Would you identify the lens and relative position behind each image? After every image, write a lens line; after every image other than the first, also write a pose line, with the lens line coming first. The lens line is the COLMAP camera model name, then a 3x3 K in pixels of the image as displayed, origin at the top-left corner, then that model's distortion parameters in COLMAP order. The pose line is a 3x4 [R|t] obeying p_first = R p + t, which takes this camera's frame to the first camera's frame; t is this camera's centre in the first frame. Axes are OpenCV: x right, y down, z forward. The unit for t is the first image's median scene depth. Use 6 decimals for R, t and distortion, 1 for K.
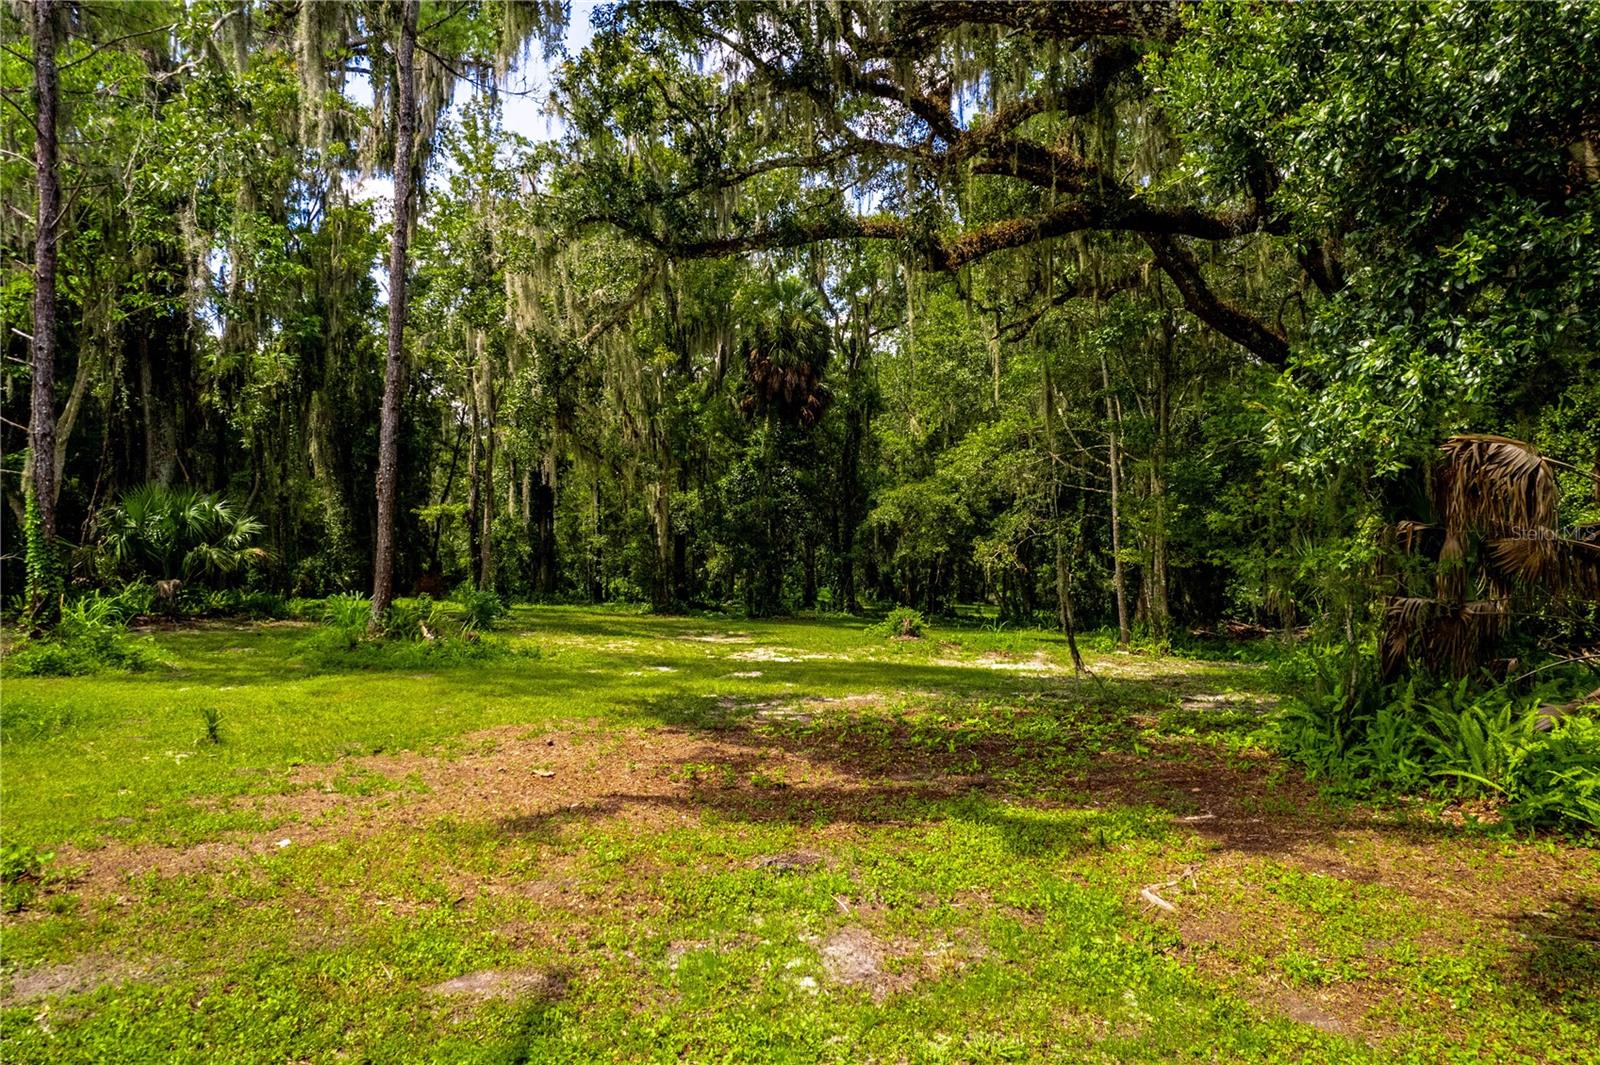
lens RADIAL K [[1039.1, 0, 819.4], [0, 1039.1, 522.9], [0, 0, 1]] dist [-0.071932, 0.060825]
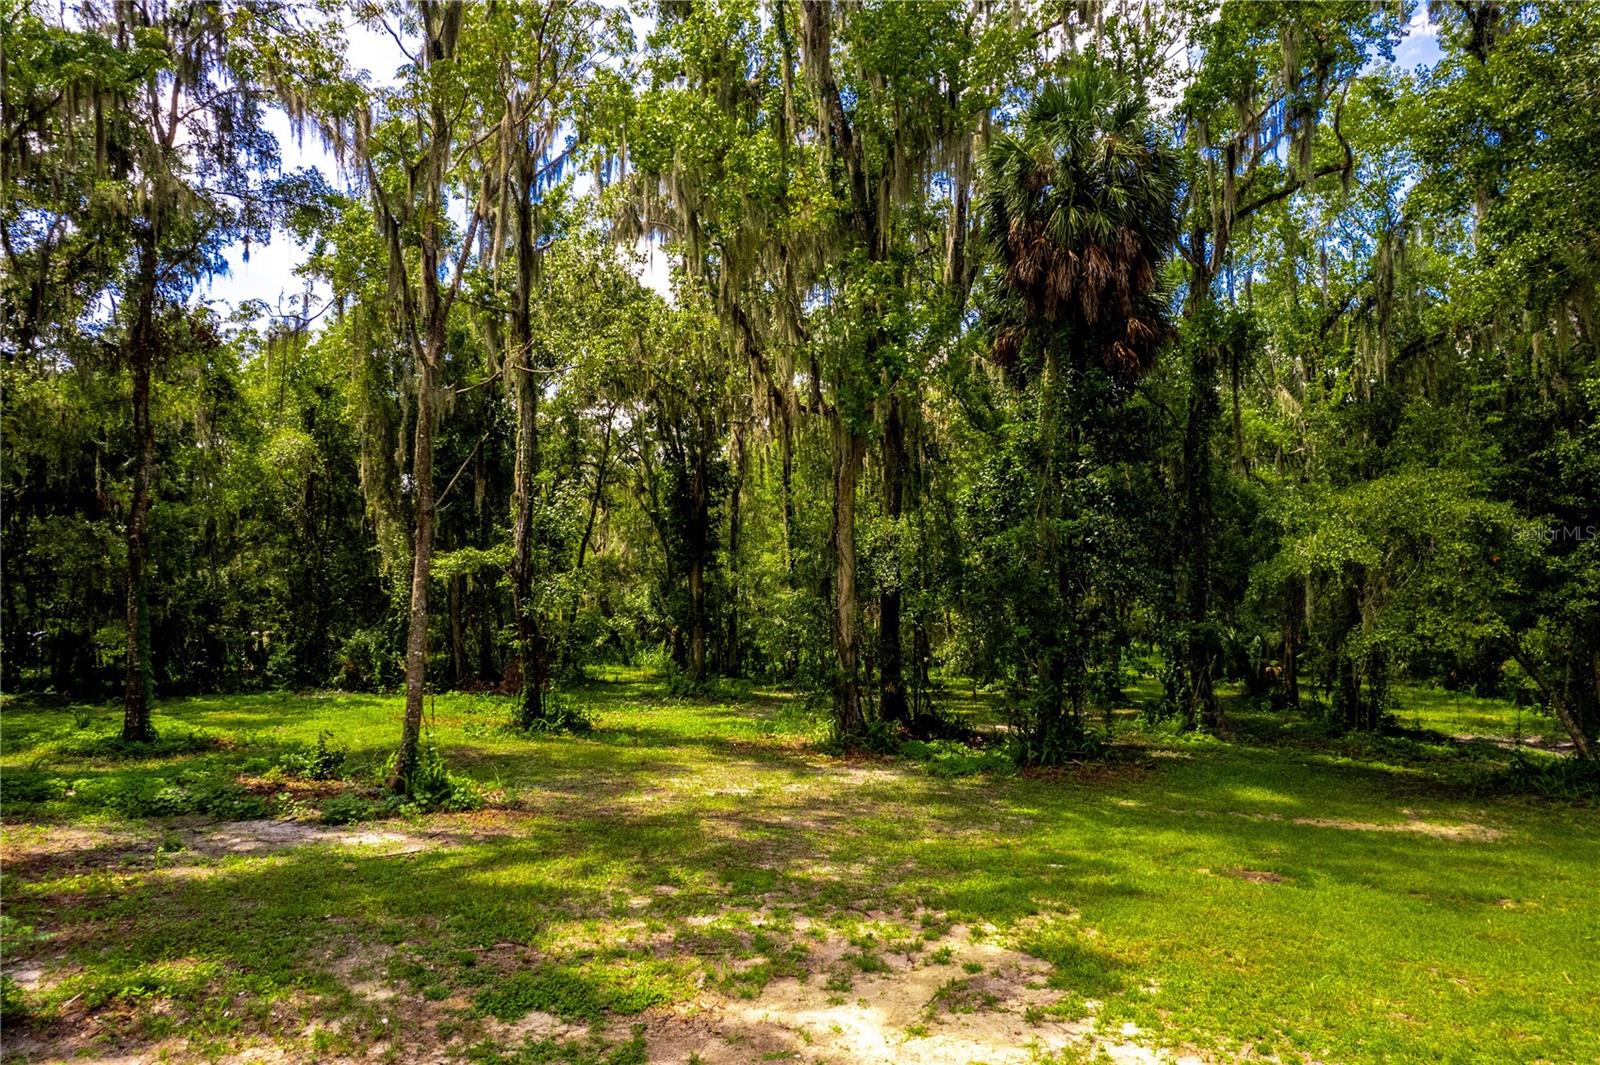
lens RADIAL K [[1039.1, 0, 819.4], [0, 1039.1, 522.9], [0, 0, 1]] dist [-0.071932, 0.060825]
pose [[0.968906, -0.027741, -0.245870, -0.035484], [0.018233, 0.998998, -0.040863, -0.004845], [0.246757, 0.035109, 0.968441, 0.486197]]
